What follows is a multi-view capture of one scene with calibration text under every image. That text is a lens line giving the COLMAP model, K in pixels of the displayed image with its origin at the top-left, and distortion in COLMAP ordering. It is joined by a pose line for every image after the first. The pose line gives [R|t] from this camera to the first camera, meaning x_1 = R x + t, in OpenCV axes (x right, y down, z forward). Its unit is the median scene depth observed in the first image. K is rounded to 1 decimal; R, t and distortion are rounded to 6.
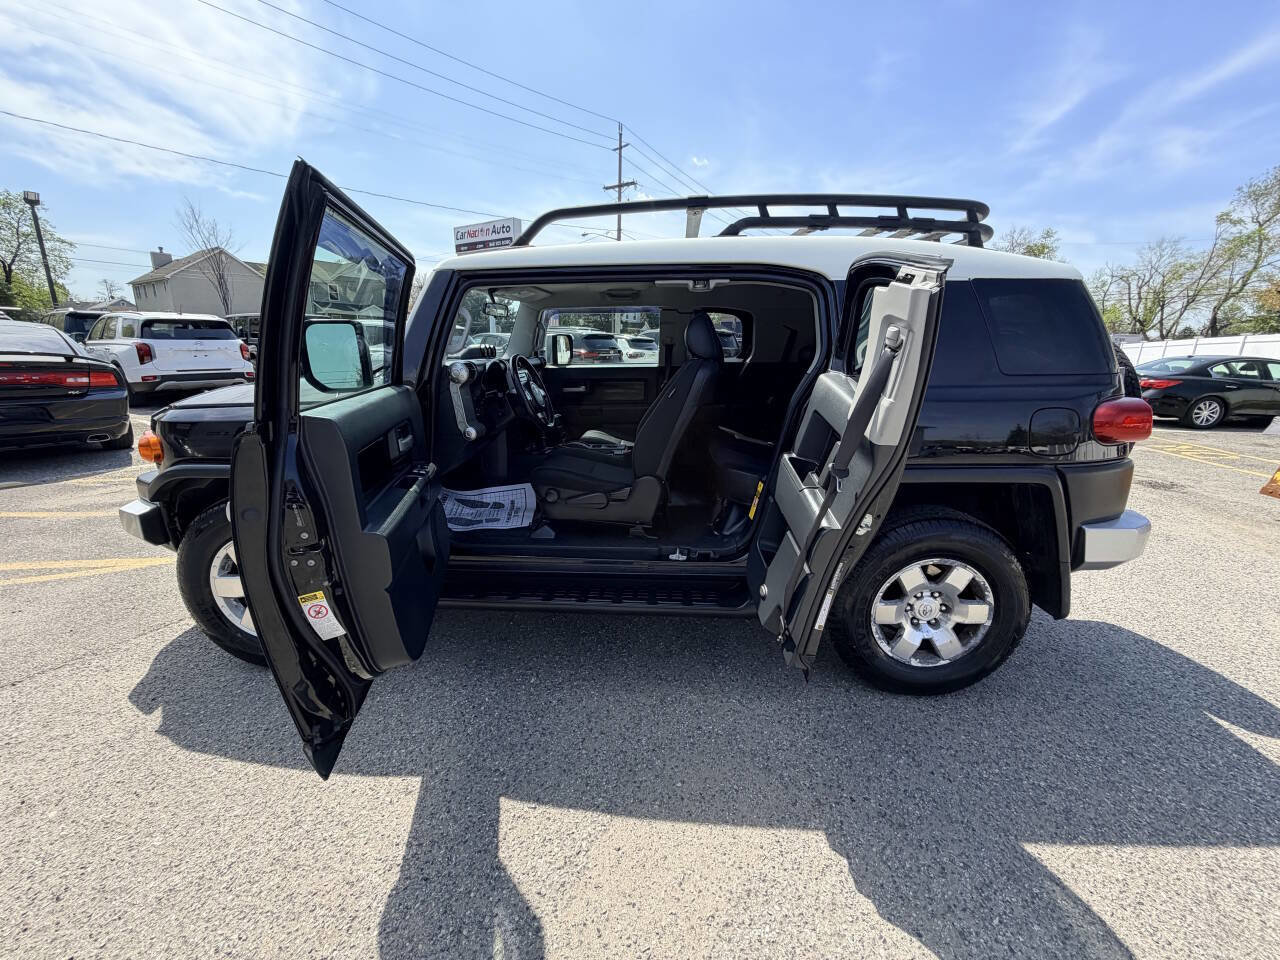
lens RADIAL K [[509.7, 0, 638.3], [0, 509.7, 481.8], [0, 0, 1]] dist [-0.000820, 0.000374]
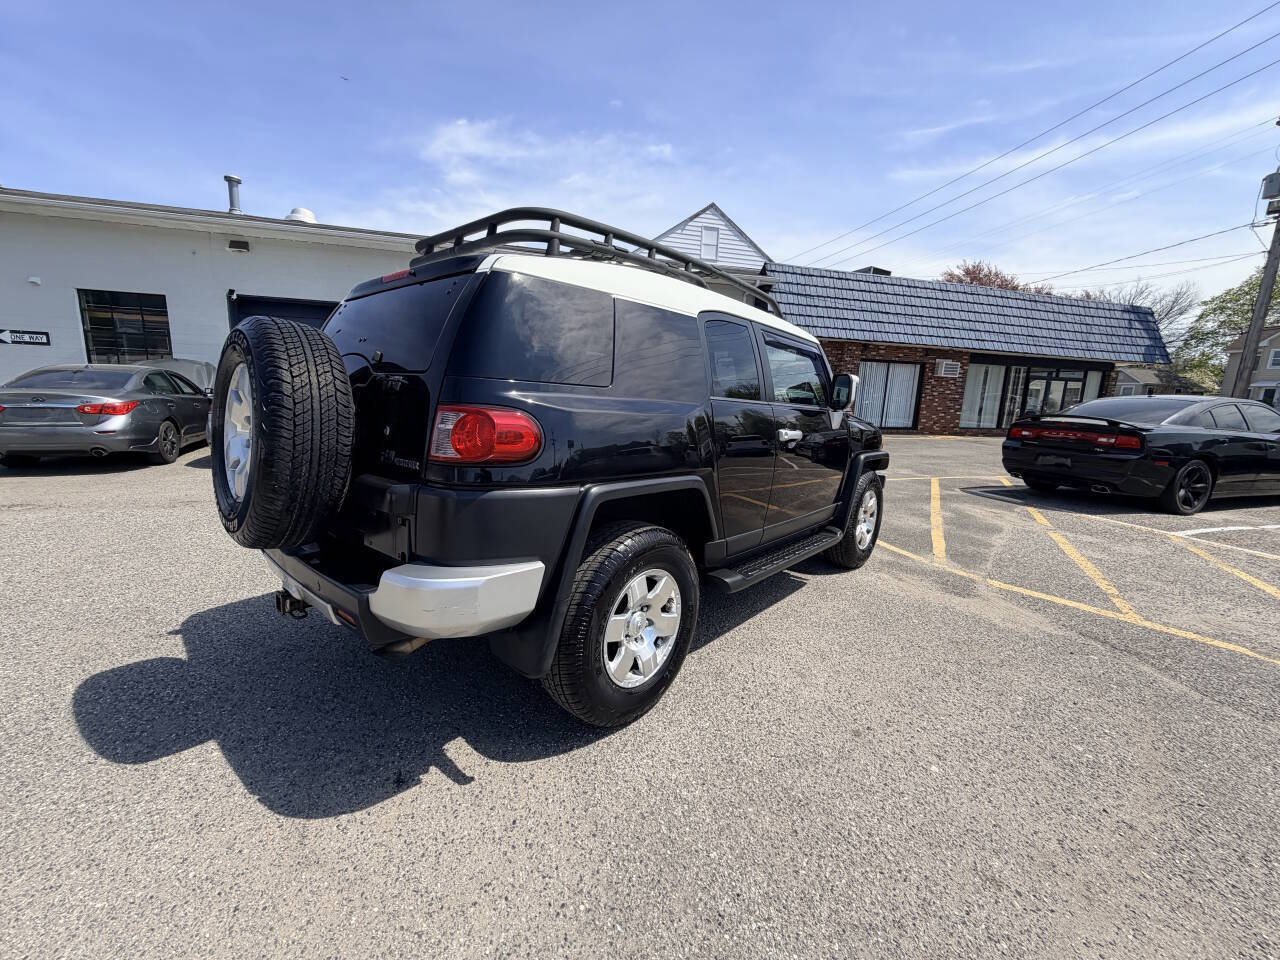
lens RADIAL K [[509.7, 0, 636.6], [0, 509.7, 479.6], [0, 0, 1]] dist [-0.000820, 0.000374]
pose [[-0.629911, 0.086777, -0.771804, 1.291654], [-0.245210, 0.920691, 0.303646, -0.507037], [0.736942, 0.380524, -0.558675, 2.182545]]
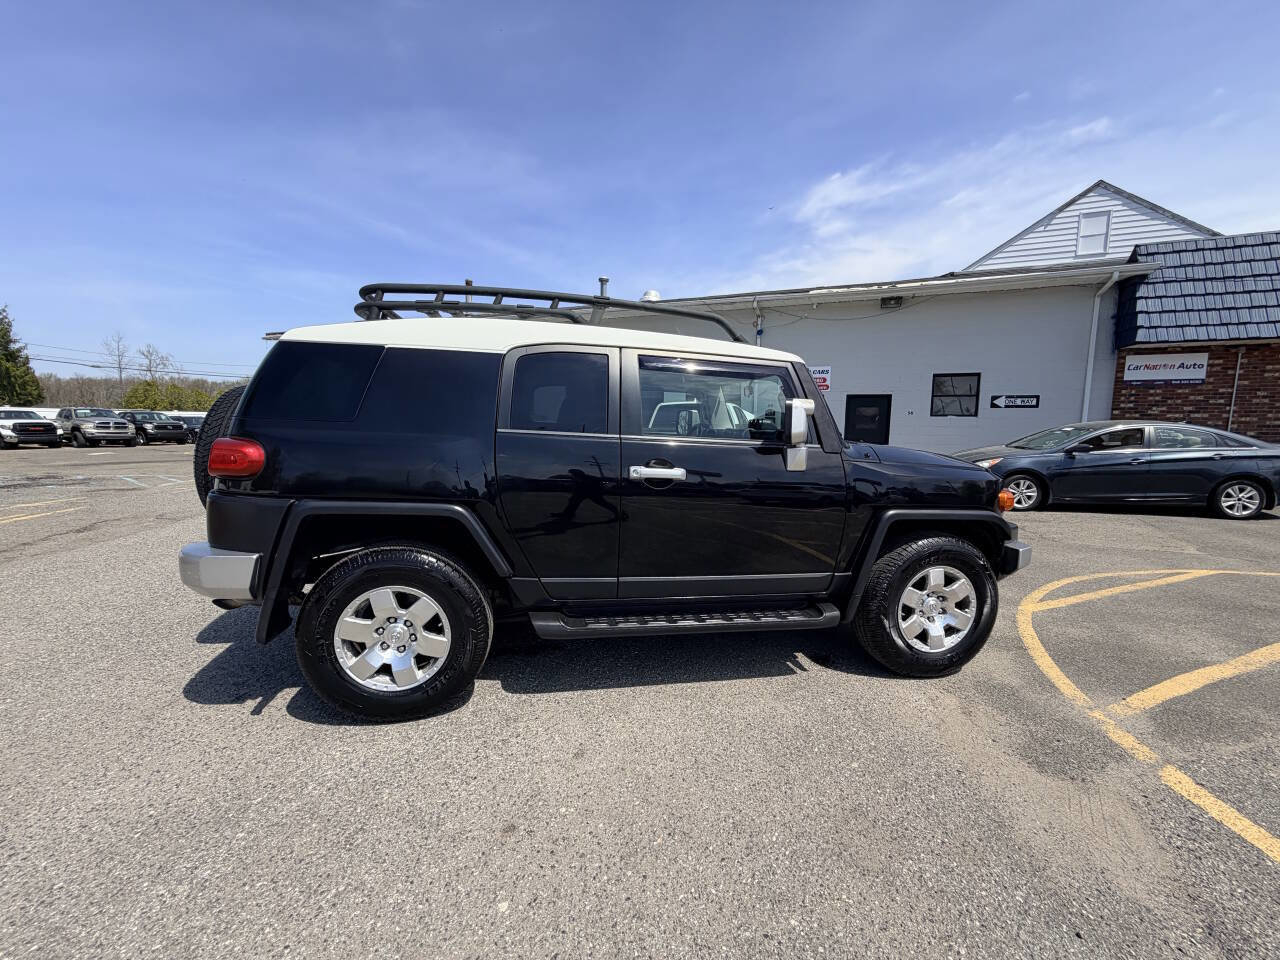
lens RADIAL K [[509.7, 0, 638.0], [0, 509.7, 478.6], [0, 0, 1]] dist [-0.000820, 0.000374]
pose [[-0.974494, -0.014394, -0.223952, 0.327823], [-0.092194, 0.935516, 0.341041, -0.673729], [0.204602, 0.352990, -0.912982, 2.702240]]
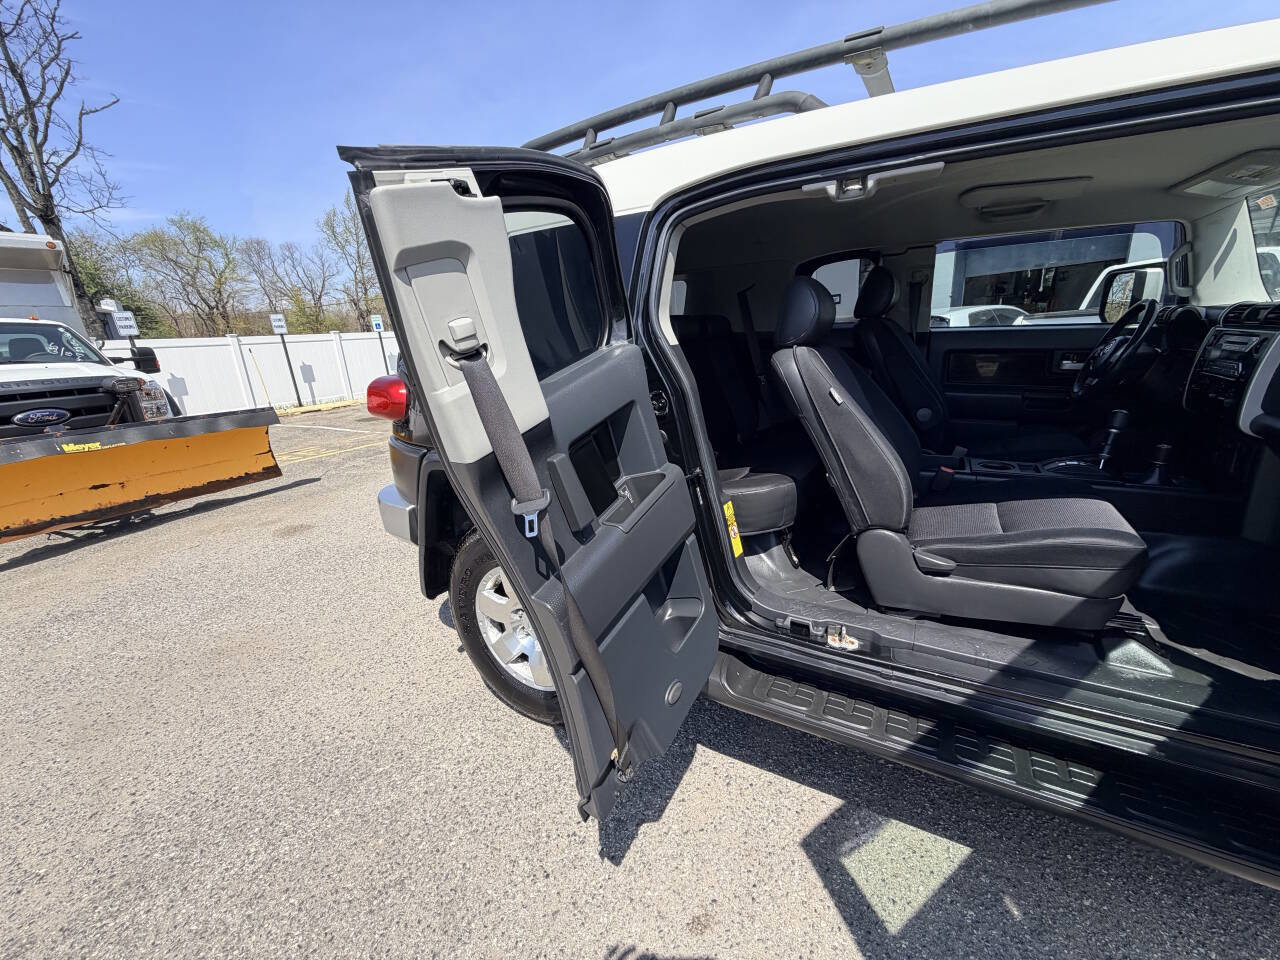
lens RADIAL K [[510.7, 0, 633.6], [0, 510.7, 480.0], [0, 0, 1]] dist [0.002281, -0.000119]
pose [[-0.884730, -0.094634, 0.456396, 0.069470], [0.159736, 0.858317, 0.487622, -0.549851], [-0.437878, 0.504317, -0.744263, 2.186006]]
